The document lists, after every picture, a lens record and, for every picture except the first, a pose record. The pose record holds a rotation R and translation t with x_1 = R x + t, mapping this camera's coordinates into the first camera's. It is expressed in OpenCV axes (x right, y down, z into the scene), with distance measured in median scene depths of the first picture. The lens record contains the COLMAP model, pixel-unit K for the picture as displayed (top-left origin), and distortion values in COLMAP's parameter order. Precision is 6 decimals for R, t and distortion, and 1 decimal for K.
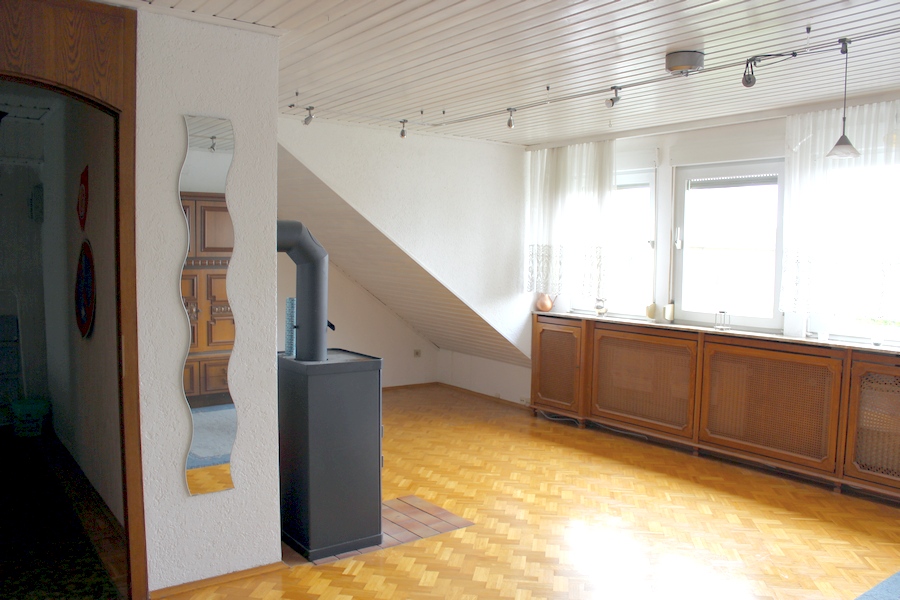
lens RADIAL K [[780.9, 0, 452.8], [0, 780.9, 317.0], [0, 0, 1]] dist [-0.099229, 0.001215]
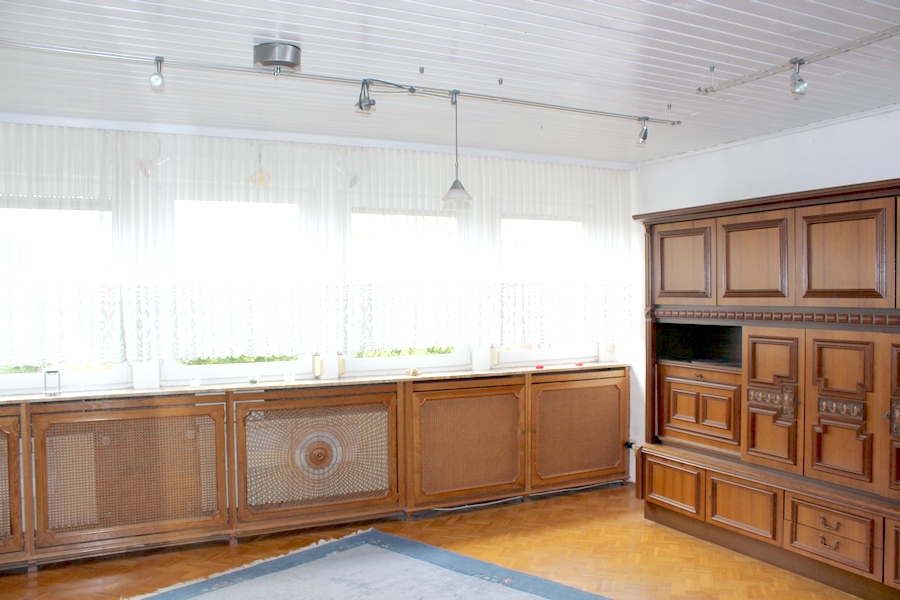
lens RADIAL K [[780.9, 0, 452.8], [0, 780.9, 317.0], [0, 0, 1]] dist [-0.099229, 0.001215]
pose [[0.131805, -0.042239, 0.990375, -0.494253], [0.092655, 0.995243, 0.030116, -0.066983], [-0.986936, 0.087794, 0.135092, 0.729643]]
